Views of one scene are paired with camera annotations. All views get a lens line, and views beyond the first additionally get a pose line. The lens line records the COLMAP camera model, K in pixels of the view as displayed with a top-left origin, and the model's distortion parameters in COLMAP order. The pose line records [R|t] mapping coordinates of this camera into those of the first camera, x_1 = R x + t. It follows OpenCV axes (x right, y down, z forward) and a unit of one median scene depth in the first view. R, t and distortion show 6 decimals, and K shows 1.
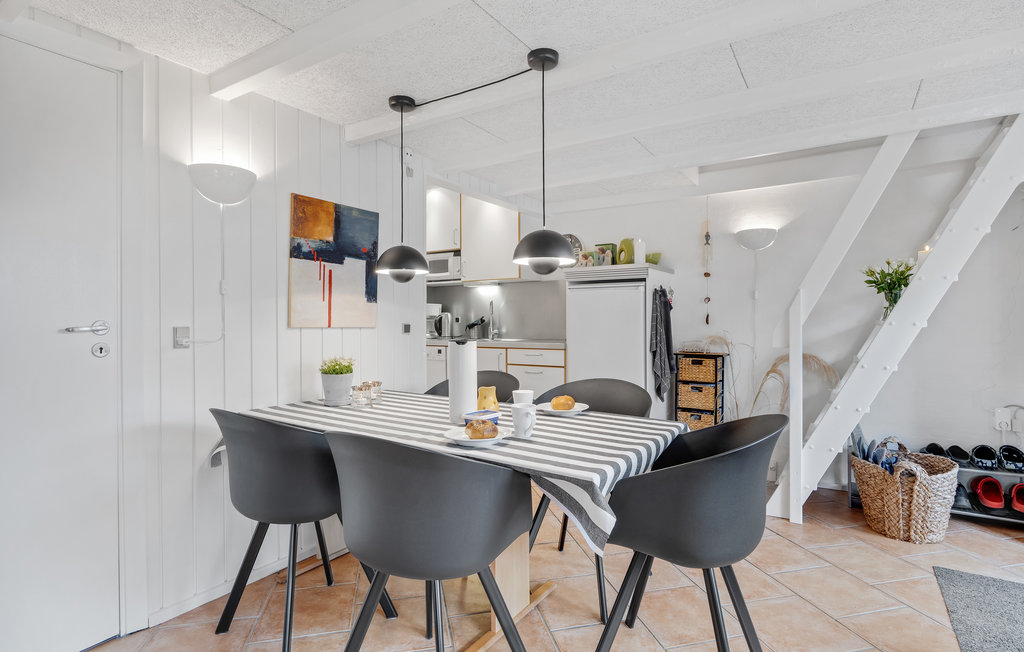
lens RADIAL K [[516.3, 0, 510.0], [0, 516.3, 319.0], [0, 0, 1]] dist [0.005303, 0.001838]
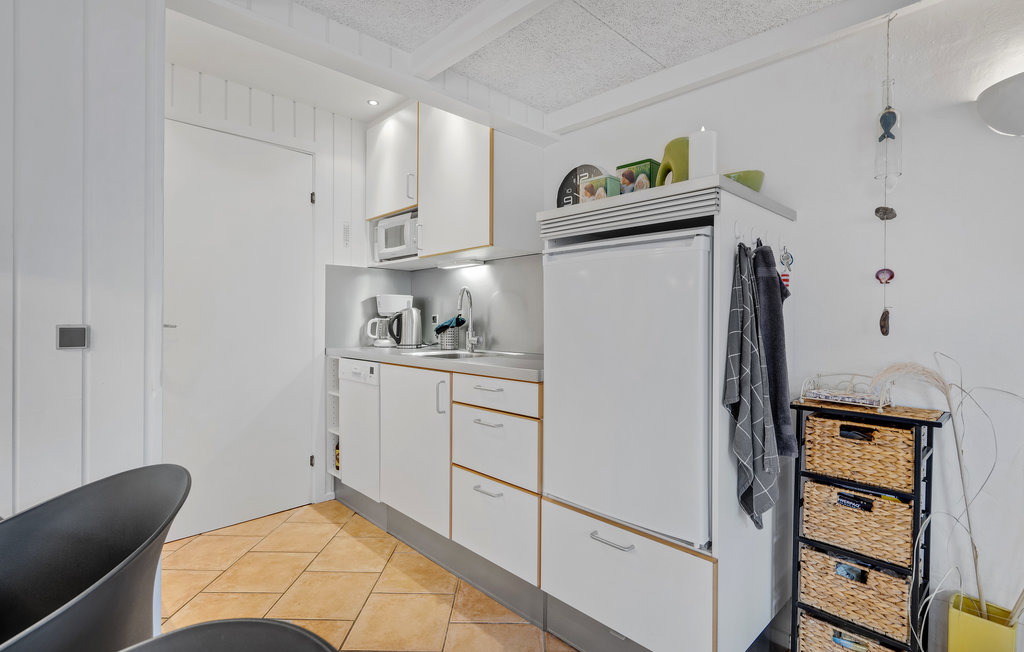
lens RADIAL K [[475.2, 0, 514.5], [0, 475.2, 321.0], [0, 0, 1]] dist [0.001893, 0.000514]
pose [[0.972181, 0.010923, -0.233976, 0.192105], [-0.010389, 0.999940, 0.003513, 0.000584], [0.234000, -0.000984, 0.972236, 0.585009]]
